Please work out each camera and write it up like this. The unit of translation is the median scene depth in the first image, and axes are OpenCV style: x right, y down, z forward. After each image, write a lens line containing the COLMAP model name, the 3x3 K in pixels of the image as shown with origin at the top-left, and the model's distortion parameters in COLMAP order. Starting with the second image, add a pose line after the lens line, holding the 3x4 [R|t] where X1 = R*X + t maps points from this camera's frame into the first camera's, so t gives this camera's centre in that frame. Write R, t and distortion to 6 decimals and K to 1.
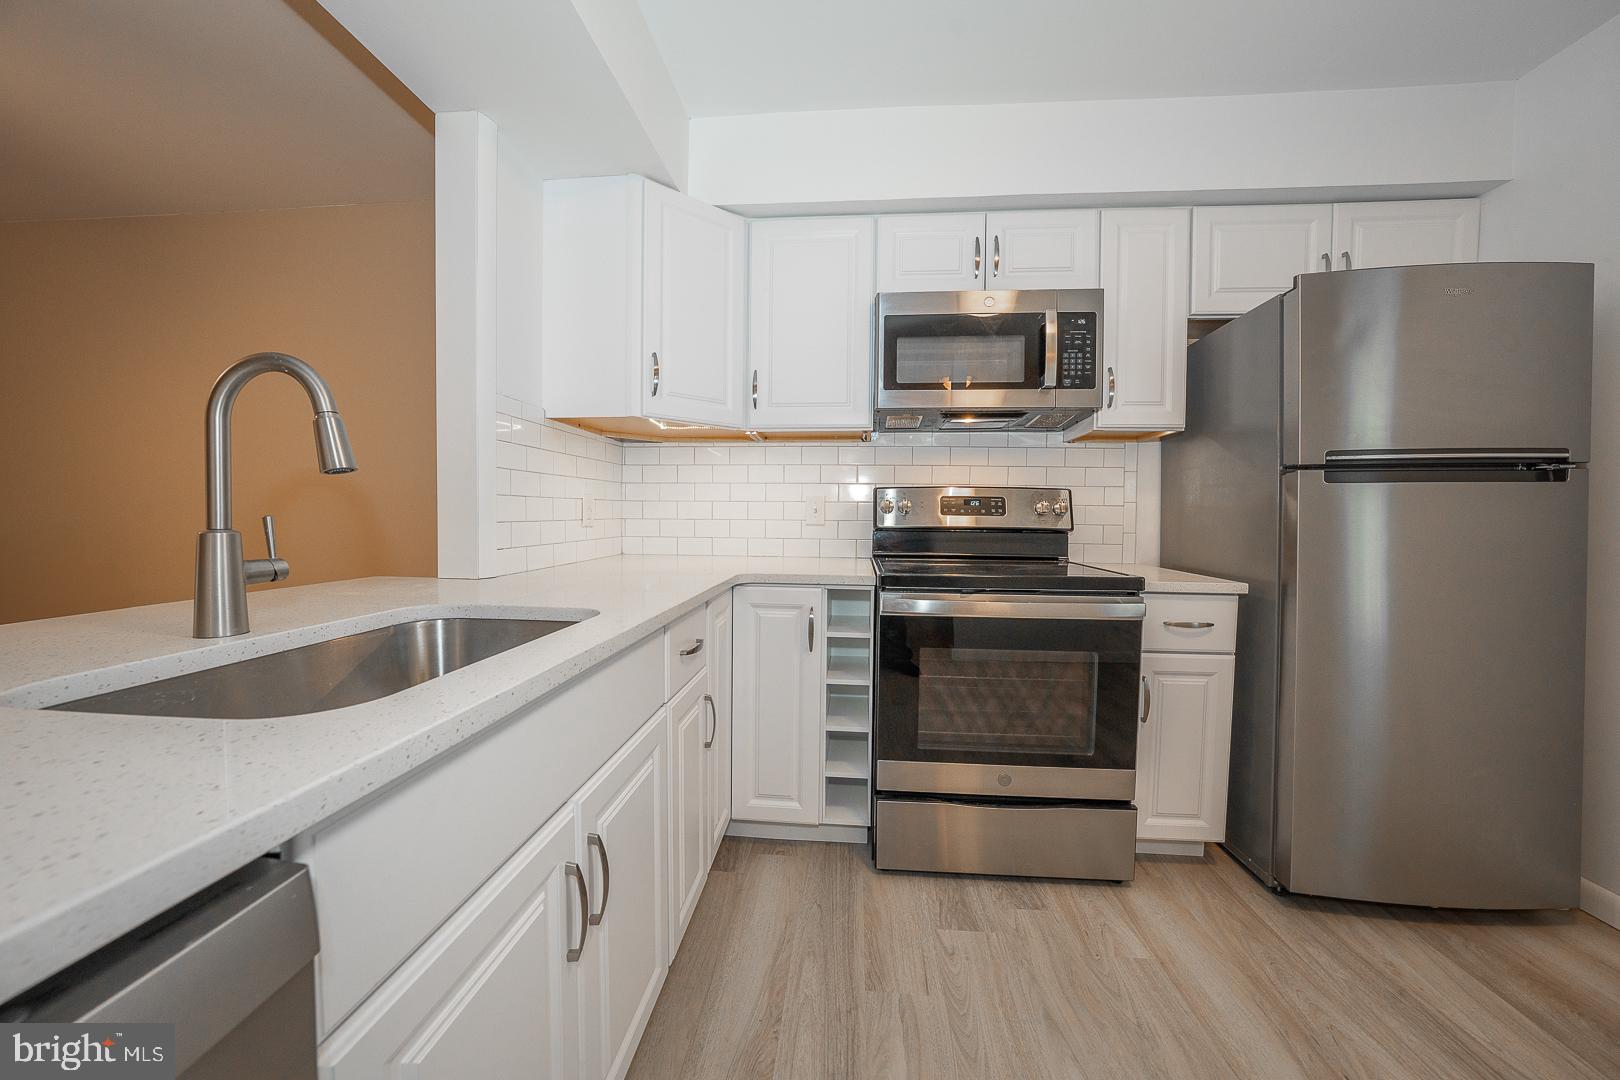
lens RADIAL K [[559.0, 0, 810.5], [0, 559.0, 534.0], [0, 0, 1]] dist [-0.027629, 0.005536]
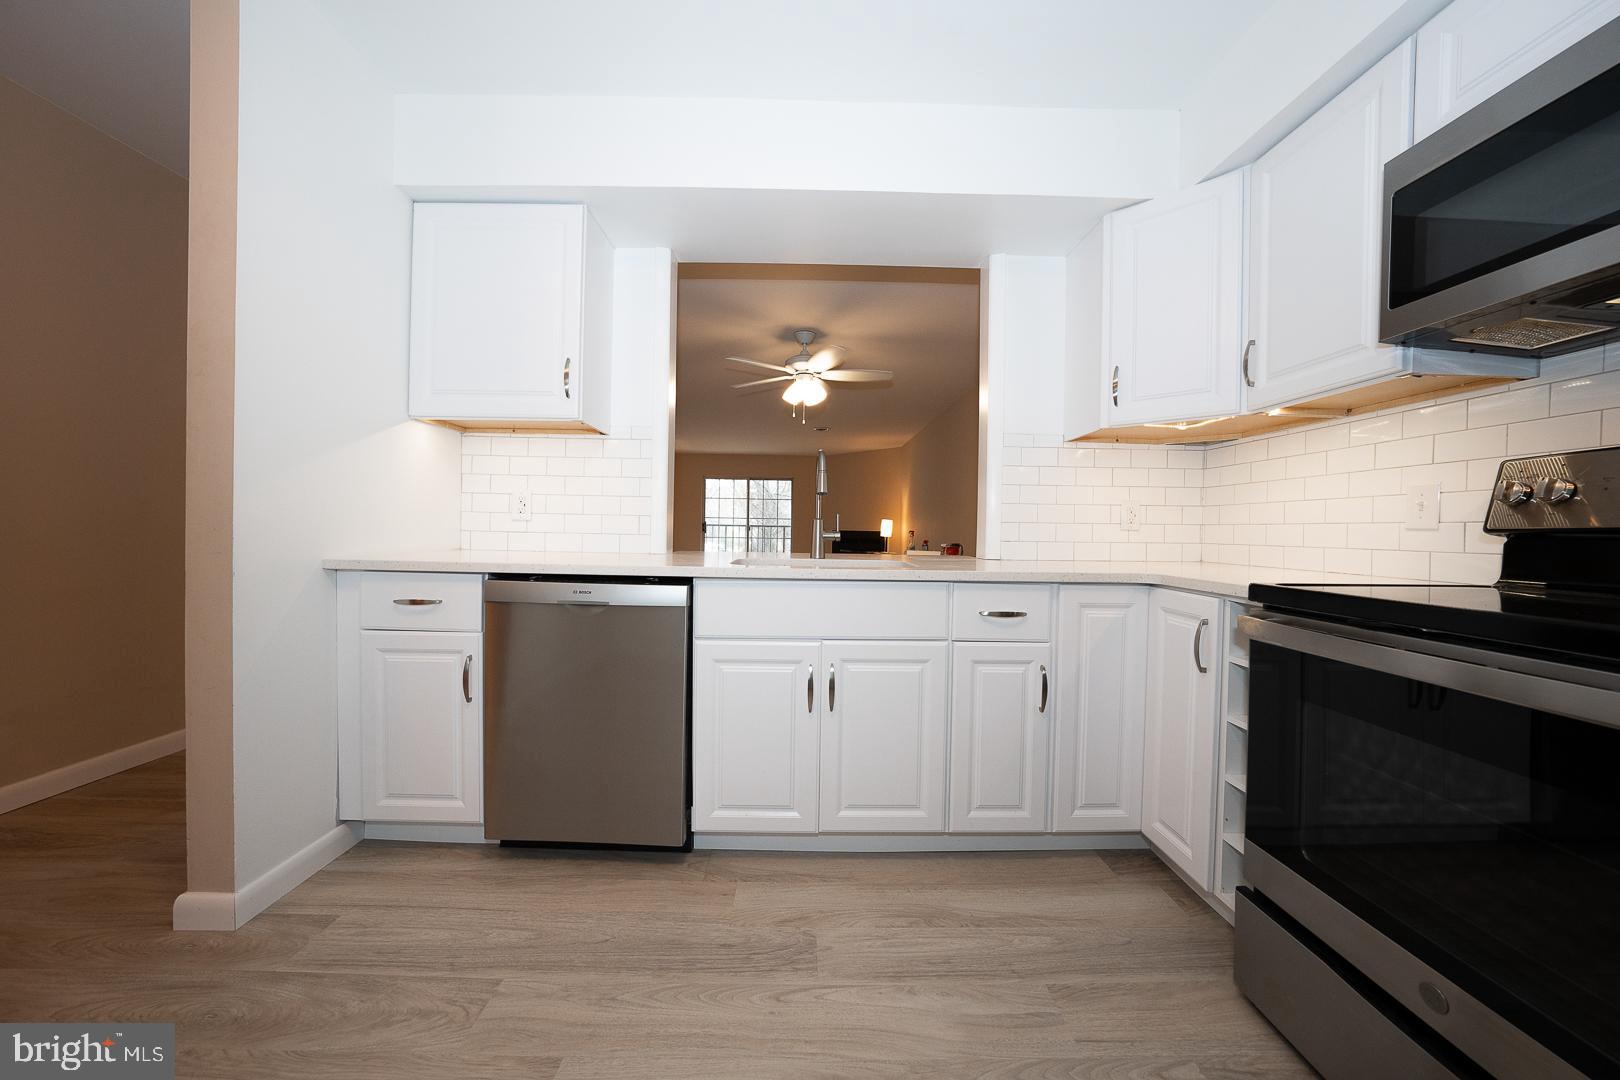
lens RADIAL K [[559.0, 0, 810.5], [0, 559.0, 534.0], [0, 0, 1]] dist [-0.027629, 0.005536]
pose [[0.093819, 0.001672, -0.995588, 0.731493], [-0.050978, 0.998695, -0.003127, 0.034409], [0.994283, 0.051046, 0.093782, 0.315585]]
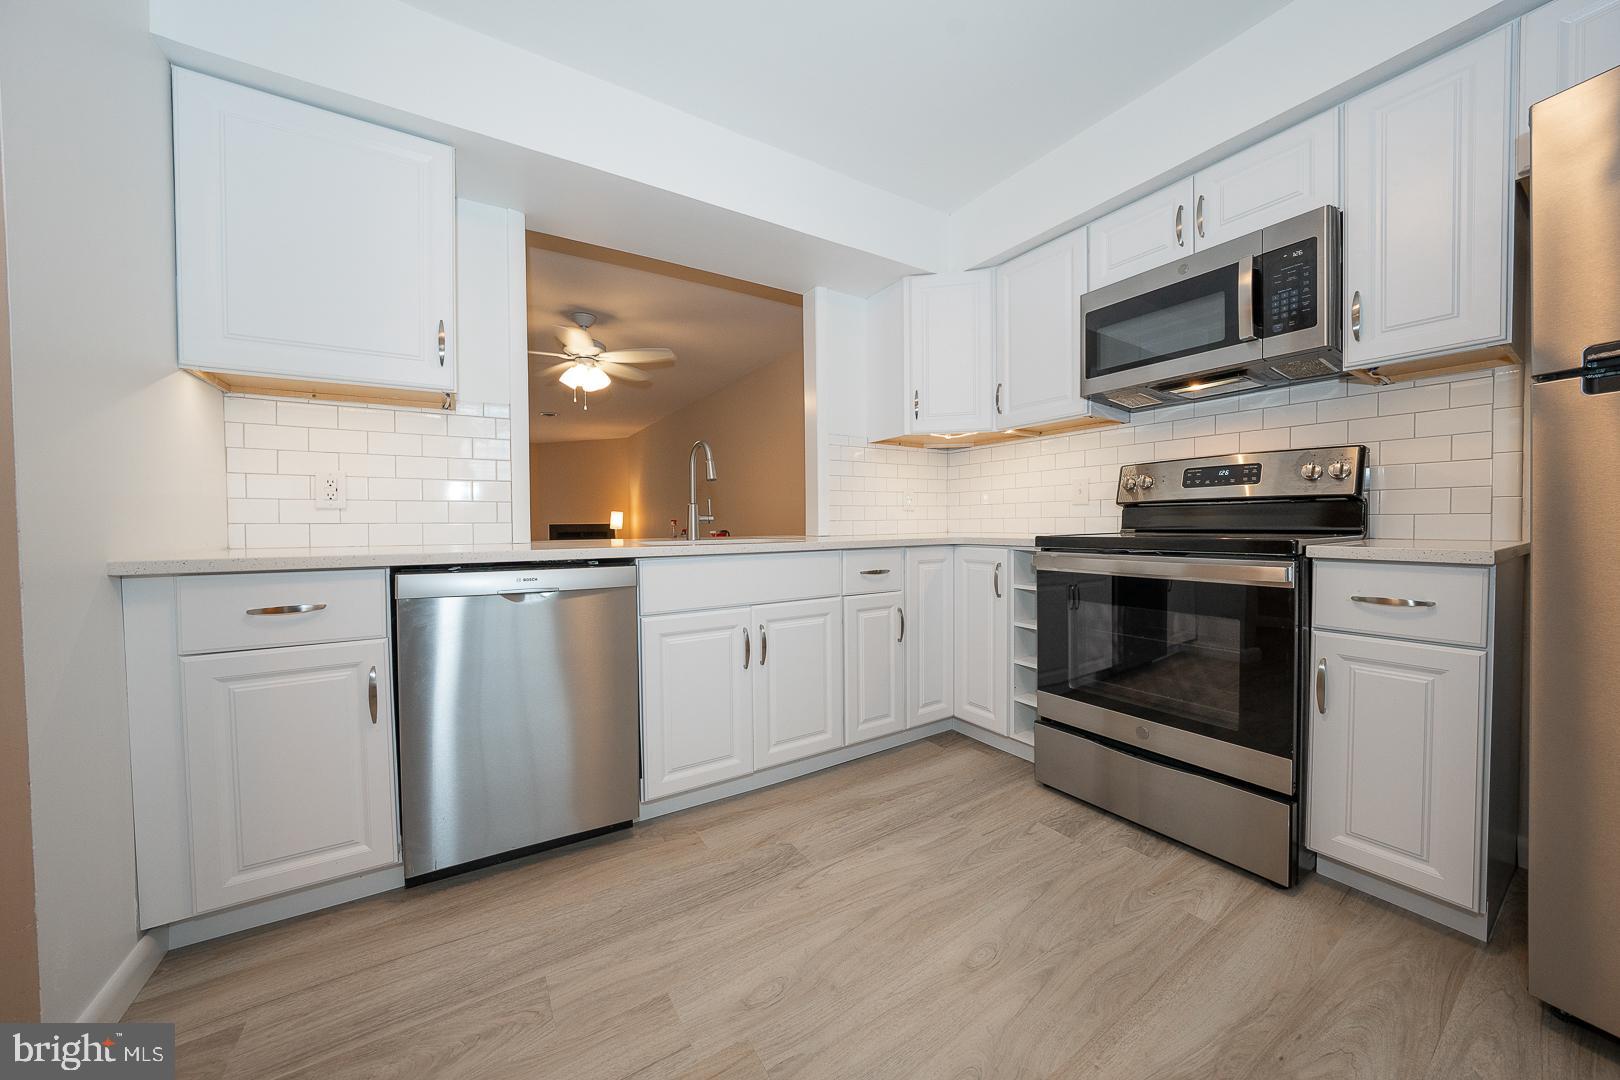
lens RADIAL K [[559.0, 0, 810.5], [0, 559.0, 534.0], [0, 0, 1]] dist [-0.027629, 0.005536]
pose [[0.602253, 0.000197, -0.798305, 0.735571], [-0.012442, 0.999881, -0.009140, 0.076853], [0.798208, 0.015437, 0.602184, -0.124451]]
